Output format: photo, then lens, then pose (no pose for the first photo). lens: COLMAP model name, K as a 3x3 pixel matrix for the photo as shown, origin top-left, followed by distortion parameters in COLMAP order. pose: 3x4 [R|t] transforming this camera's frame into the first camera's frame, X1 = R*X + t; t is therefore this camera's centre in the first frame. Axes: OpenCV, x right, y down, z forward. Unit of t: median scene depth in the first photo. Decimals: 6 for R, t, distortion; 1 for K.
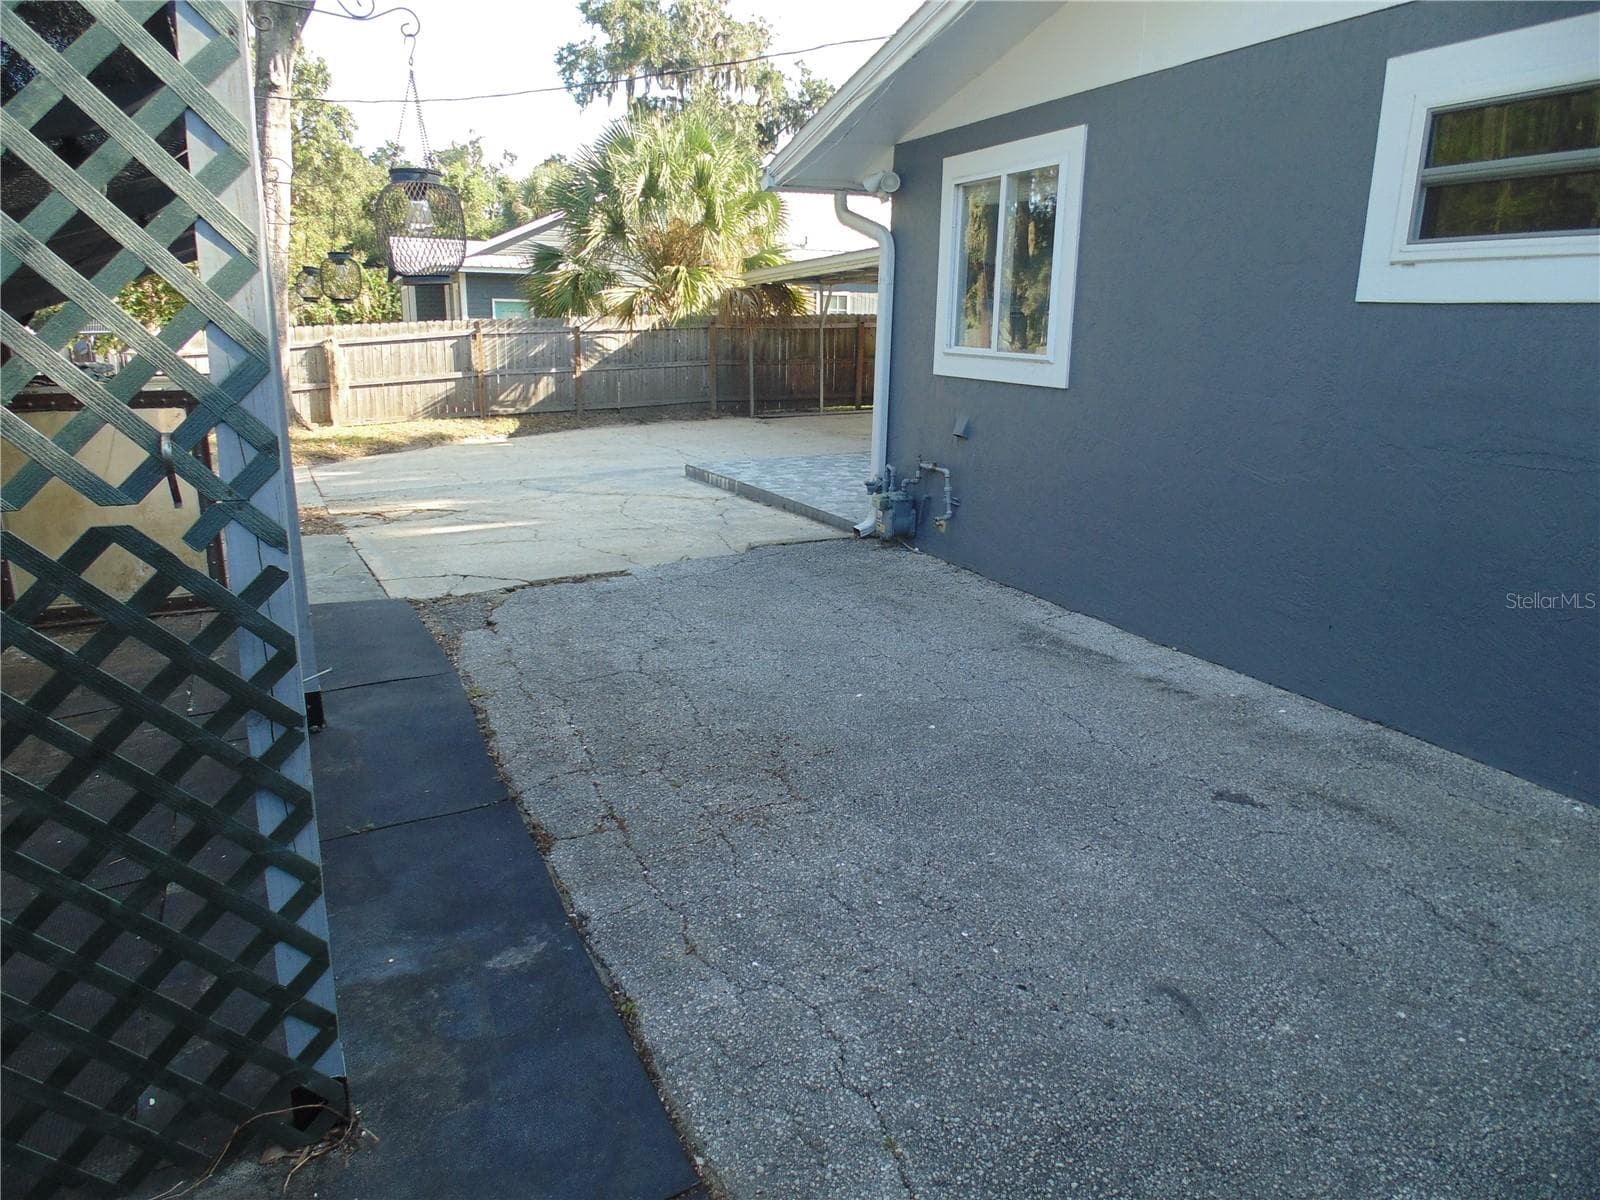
lens RADIAL K [[1062.6, 0, 803.4], [0, 1062.6, 600.3], [0, 0, 1]] dist [-0.015866, -0.002122]
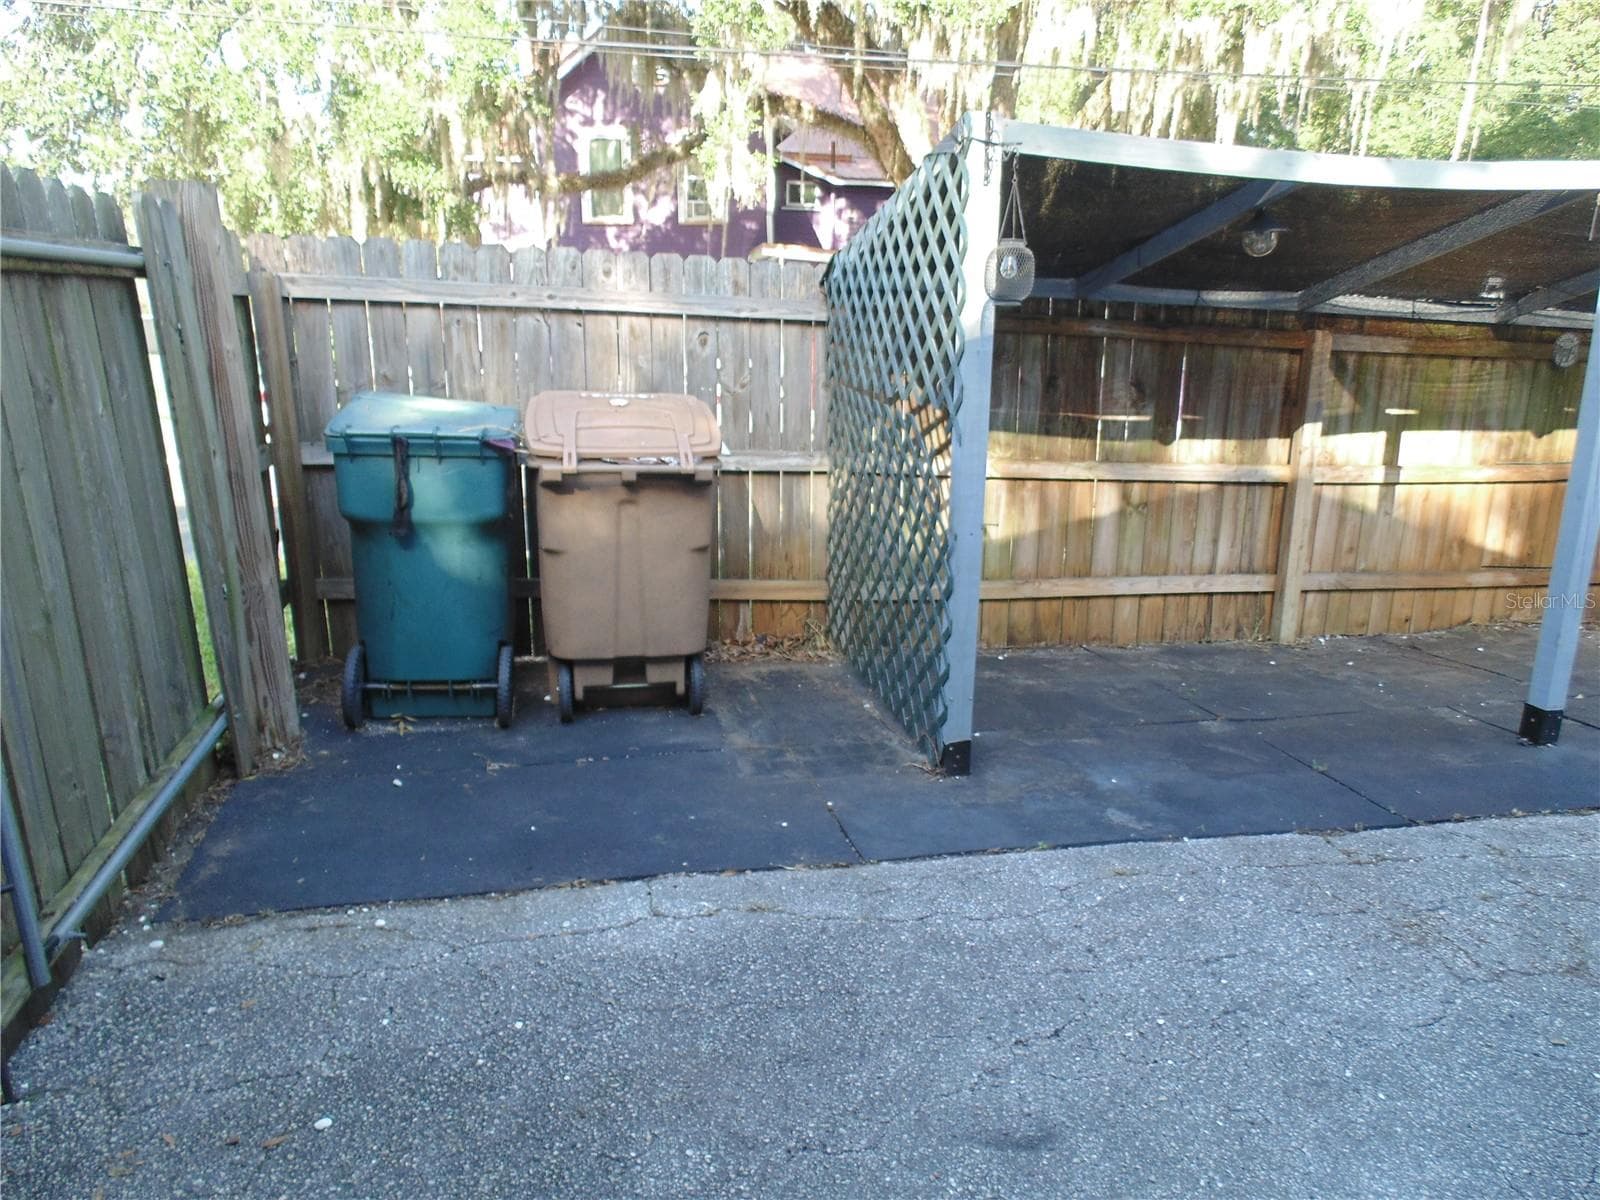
lens RADIAL K [[1062.6, 0, 805.9], [0, 1062.6, 597.7], [0, 0, 1]] dist [-0.015866, -0.002122]
pose [[-0.234390, 0.239922, -0.942072, 0.408014], [-0.263151, 0.917229, 0.299068, -0.082822], [0.935849, 0.318006, -0.151854, 0.312584]]
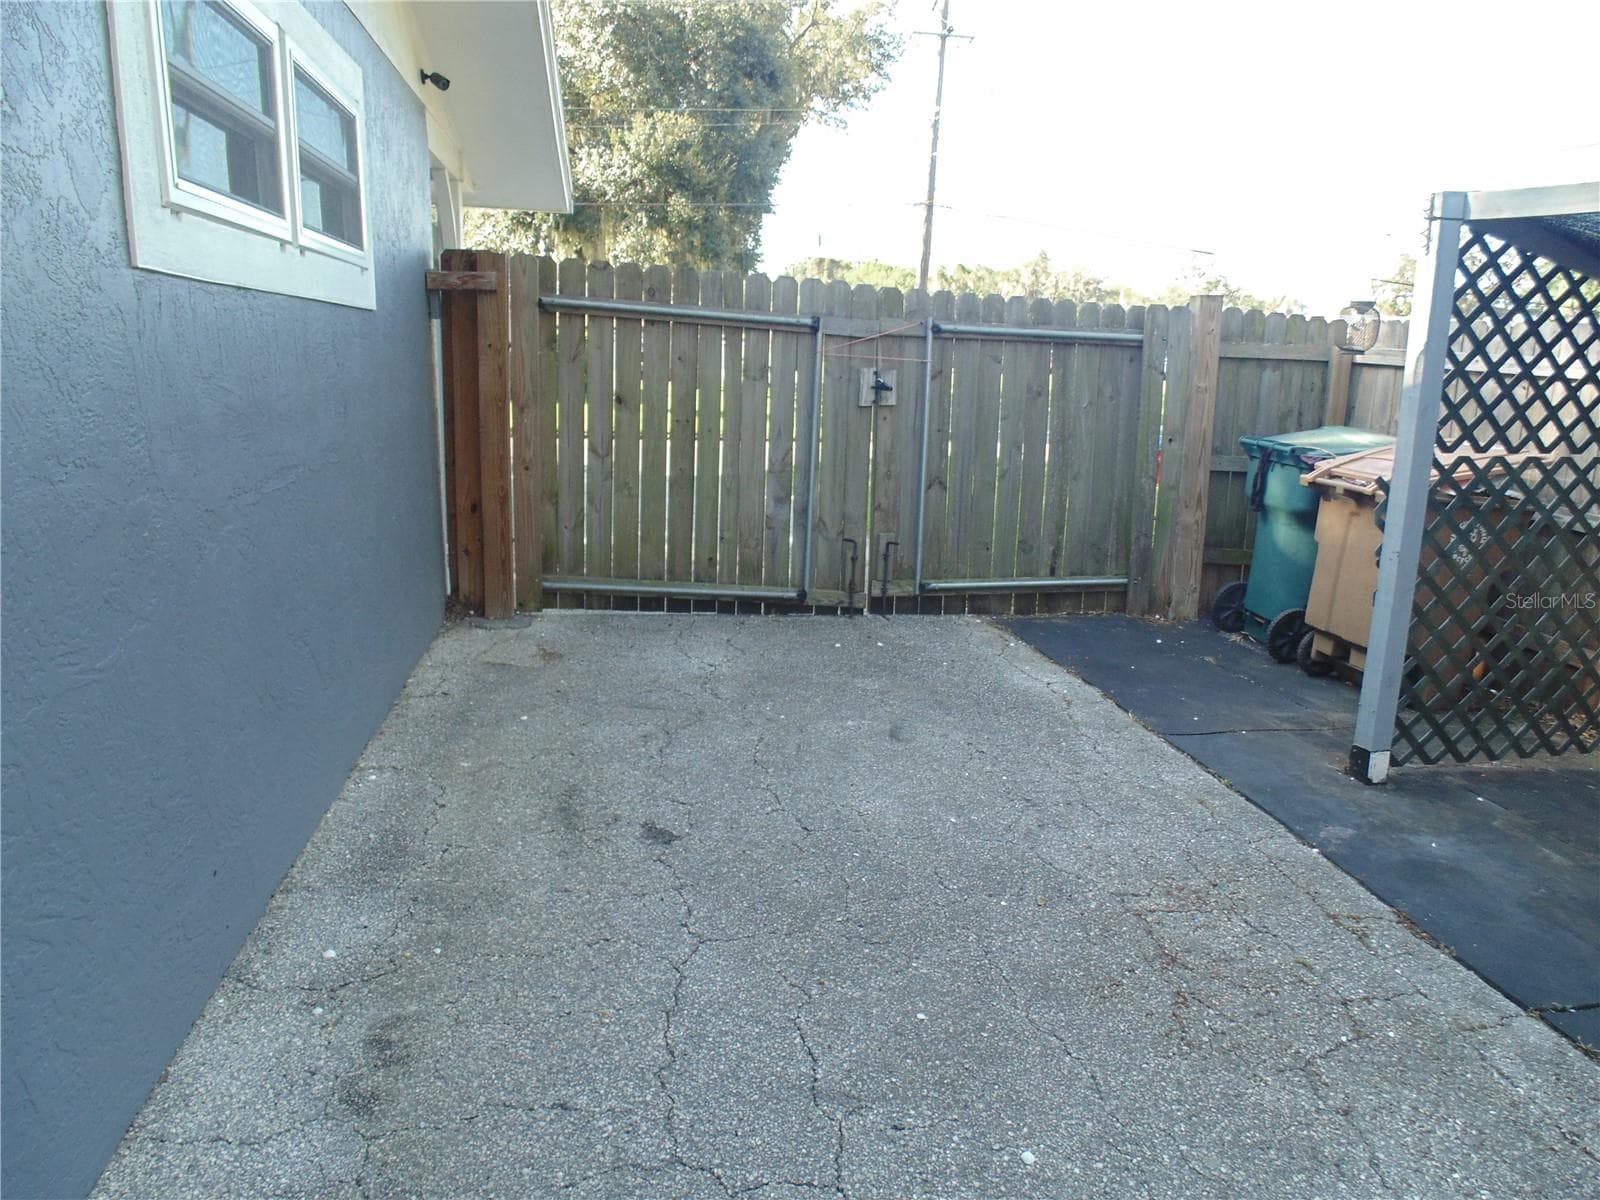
lens RADIAL K [[1062.6, 0, 804.7], [0, 1062.6, 593.3], [0, 0, 1]] dist [-0.015866, -0.002122]
pose [[-0.968268, -0.098930, 0.229500, 0.046098], [0.016899, 0.890294, 0.455073, -0.238253], [-0.249343, 0.444511, -0.860371, 0.921903]]
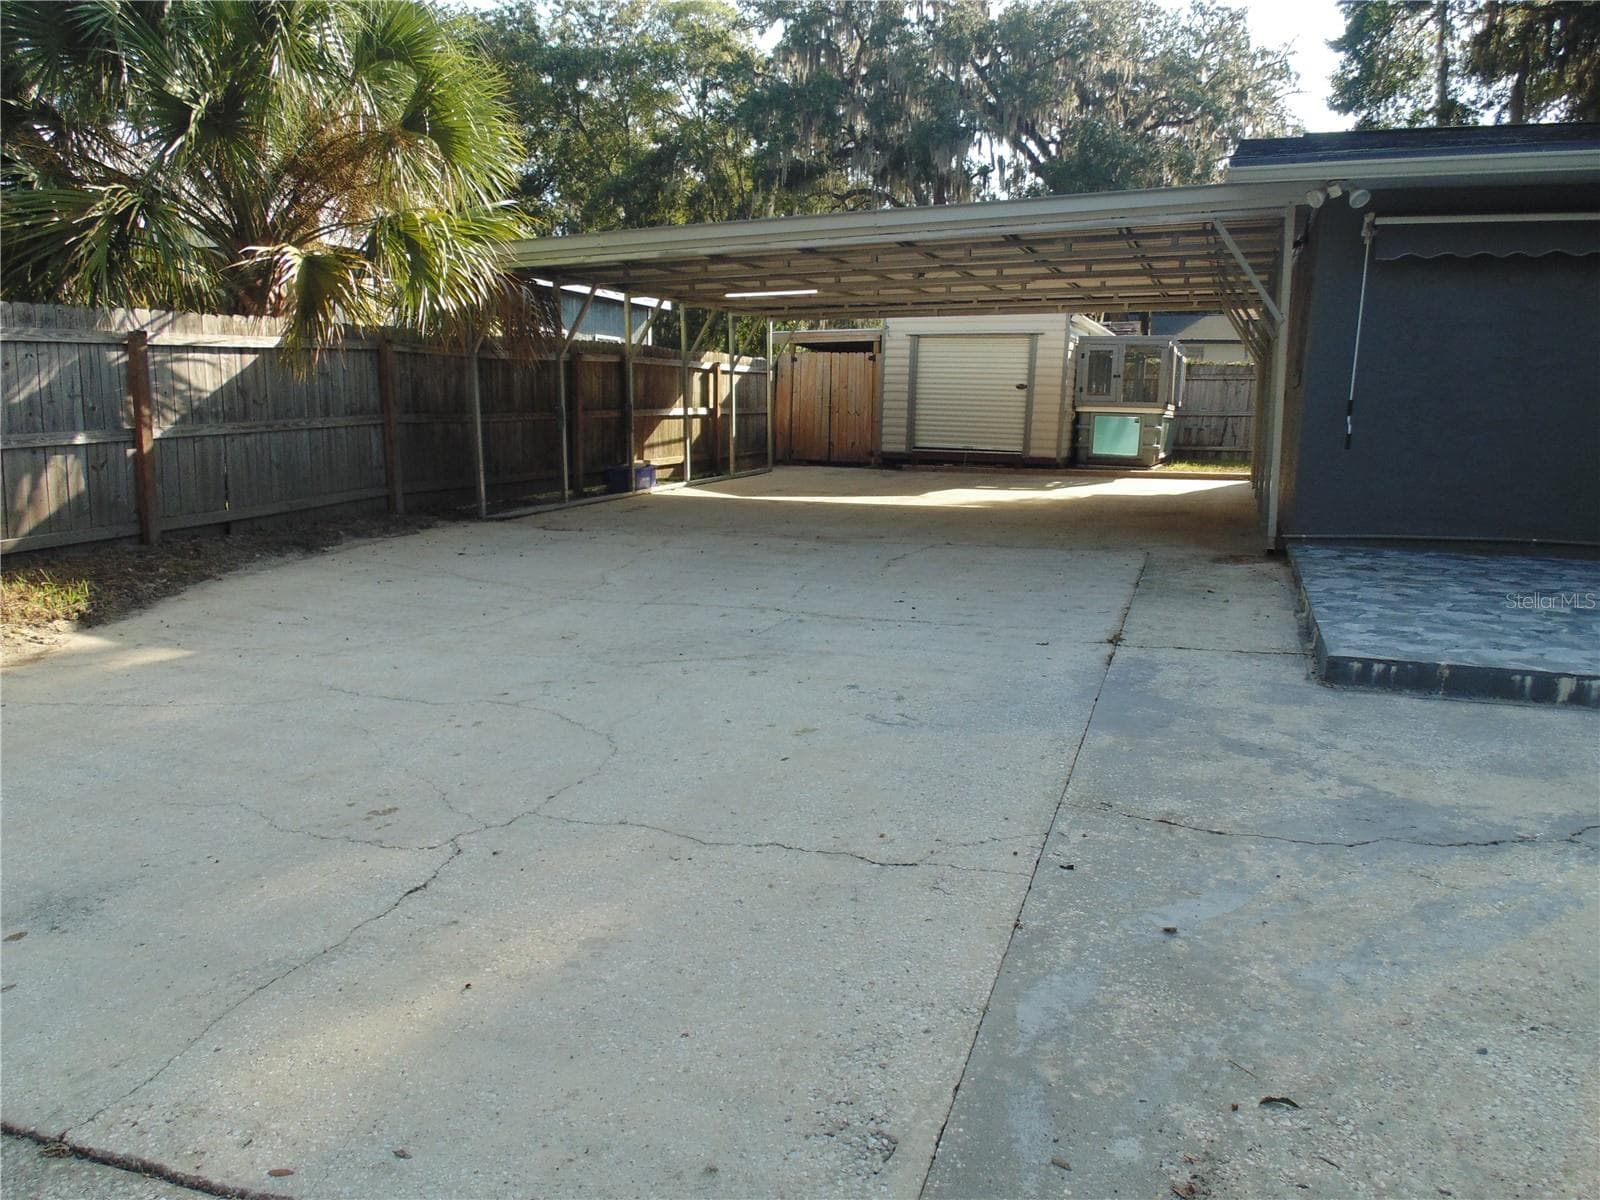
lens RADIAL K [[1062.6, 0, 806.4], [0, 1062.6, 599.9], [0, 0, 1]] dist [-0.015866, -0.002122]
pose [[0.709202, -0.124285, 0.693964, -0.988580], [0.165687, 0.986151, 0.007289, -0.357458], [-0.685260, 0.109811, 0.719973, 1.662987]]
